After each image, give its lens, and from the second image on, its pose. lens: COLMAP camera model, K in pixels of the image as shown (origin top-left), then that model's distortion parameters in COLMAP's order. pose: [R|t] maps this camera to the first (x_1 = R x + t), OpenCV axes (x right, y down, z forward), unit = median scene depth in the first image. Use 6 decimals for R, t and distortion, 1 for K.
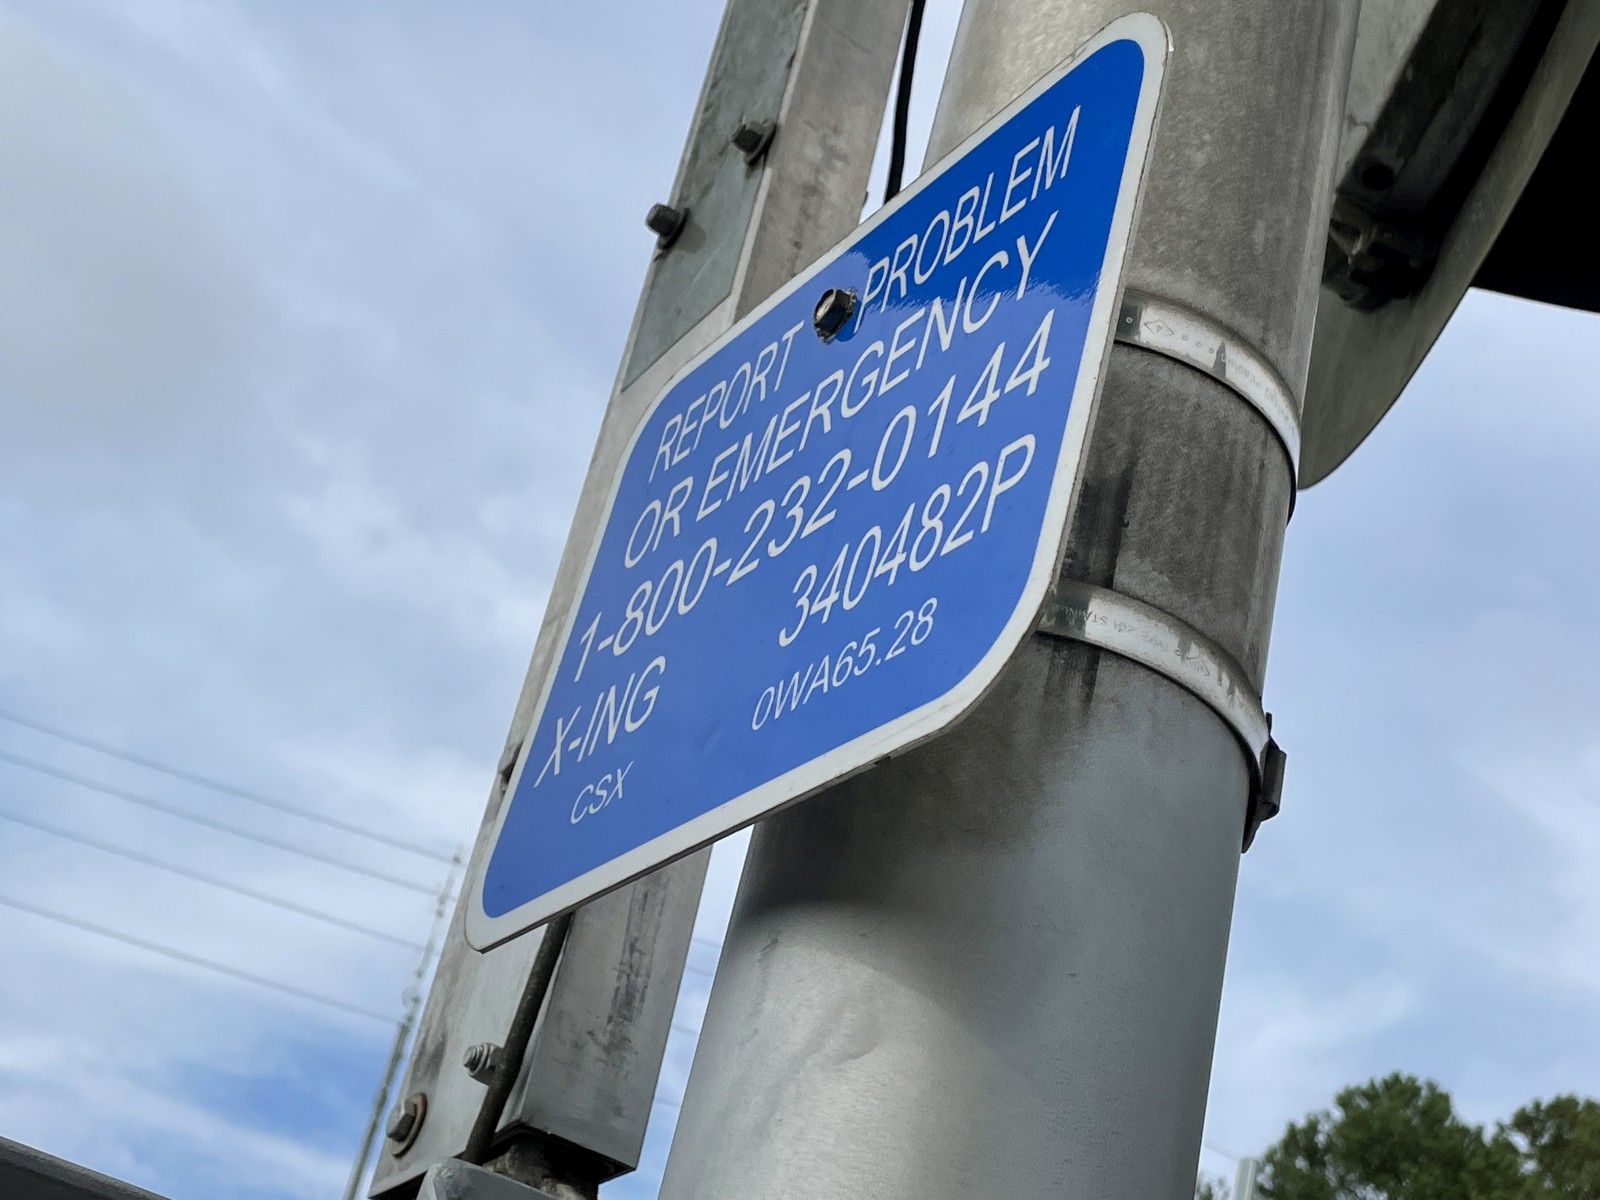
lens RADIAL K [[2342.5, 0, 784.1], [0, 2342.5, 601.3], [0, 0, 1]] dist [-0.032829, 0.000000]
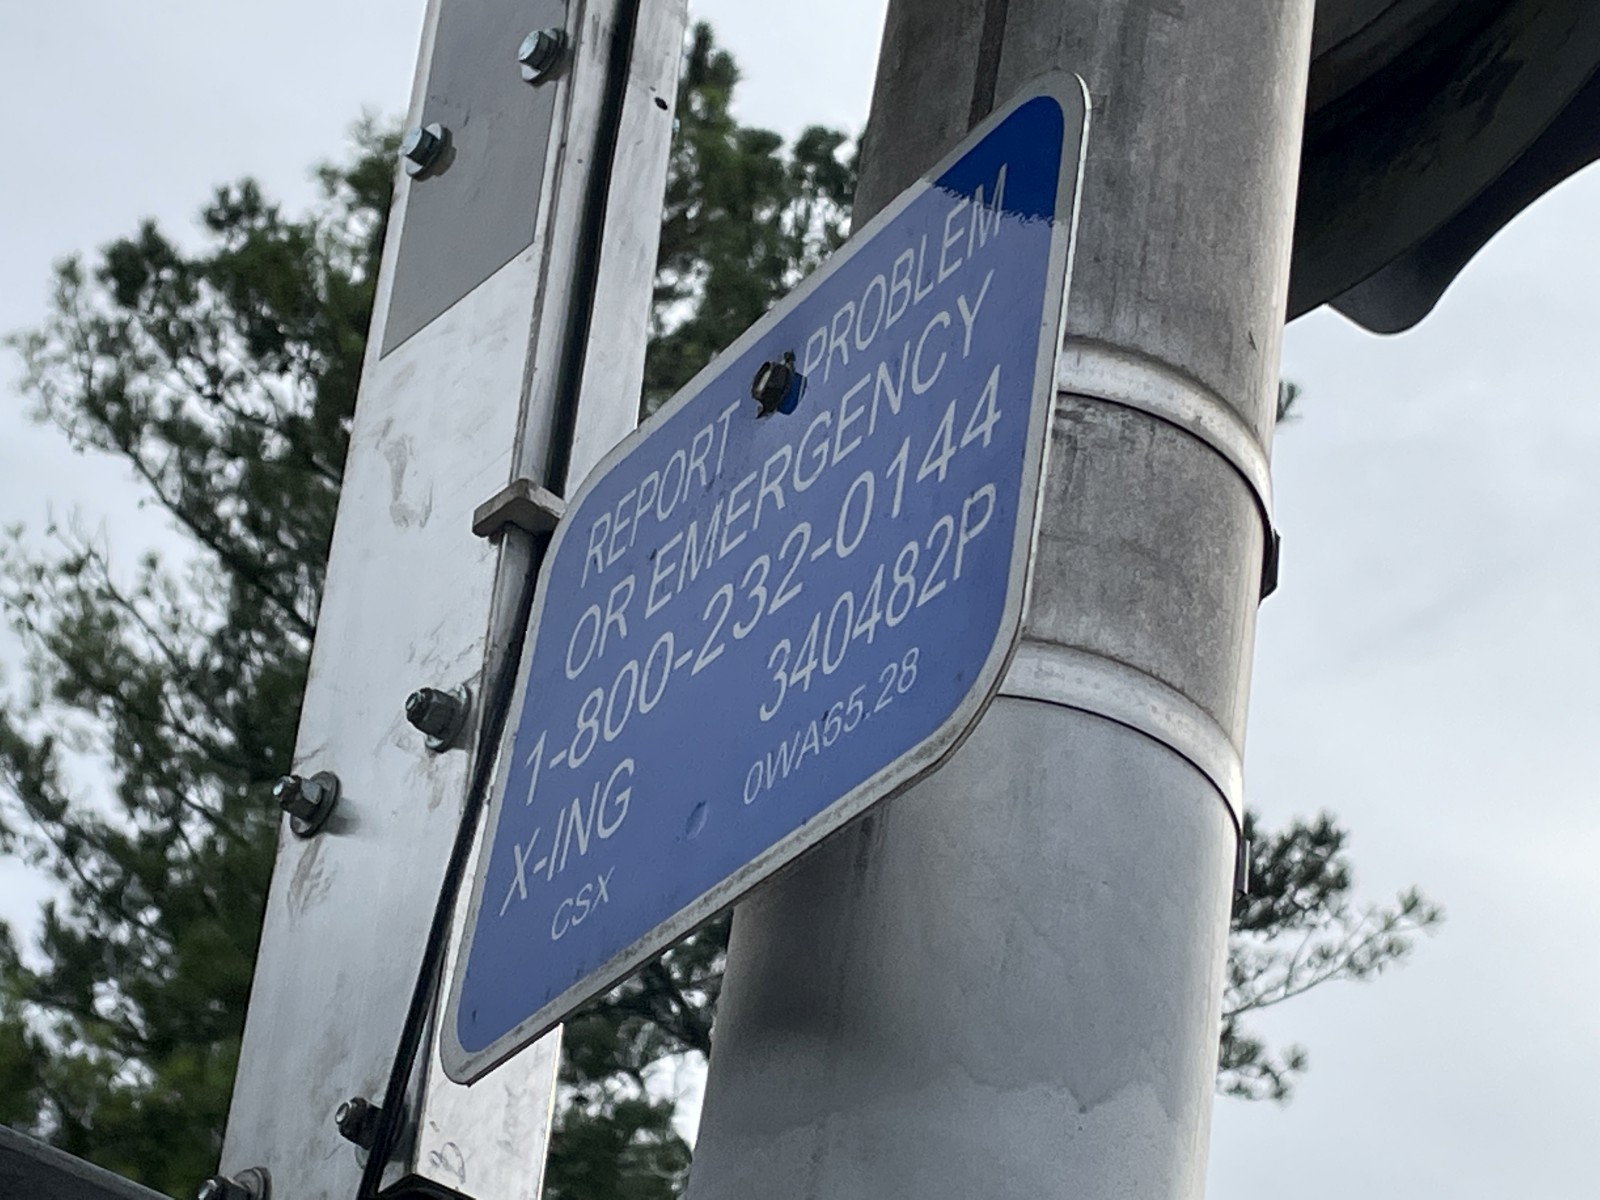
lens RADIAL K [[4054.1, 0, 803.9], [0, 4054.1, 597.2], [0, 0, 1]] dist [0.071847, 0.000000]
pose [[0.992966, -0.093192, 0.073035, -0.103268], [0.098562, 0.992395, -0.073737, 0.094106], [-0.065608, 0.080417, 0.994600, -0.710808]]
